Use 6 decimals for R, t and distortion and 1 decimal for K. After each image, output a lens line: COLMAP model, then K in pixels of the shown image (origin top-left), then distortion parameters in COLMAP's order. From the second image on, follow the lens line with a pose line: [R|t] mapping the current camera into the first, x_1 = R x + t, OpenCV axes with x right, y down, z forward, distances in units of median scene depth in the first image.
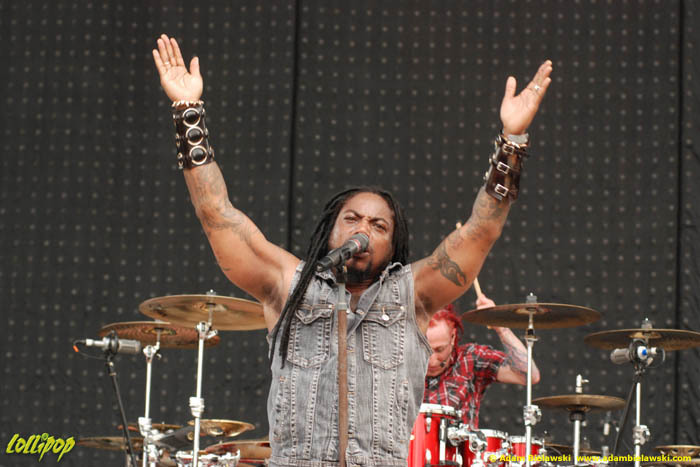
lens RADIAL K [[2429.2, 0, 350.0], [0, 2429.2, 233.5], [0, 0, 1]] dist [0.088205, -1.867661]
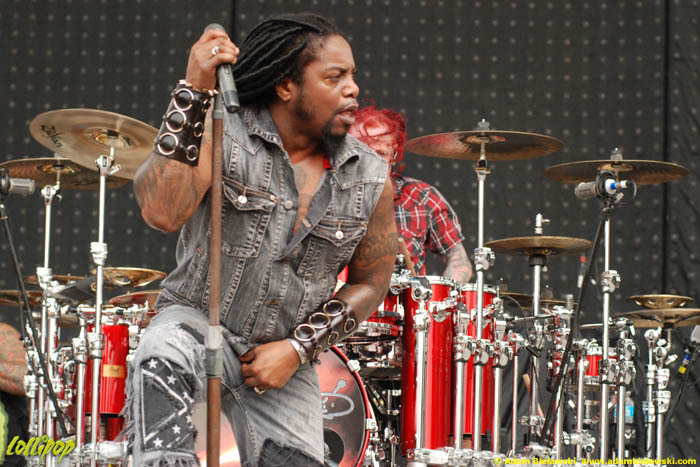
lens RADIAL K [[2429.2, 0, 350.0], [0, 2429.2, 233.5], [0, 0, 1]] dist [0.088205, -1.867661]
pose [[0.999850, -0.011187, -0.013240, 0.037960], [0.011756, 0.998976, 0.043692, 0.026584], [0.012738, -0.043841, 0.998957, 0.126042]]
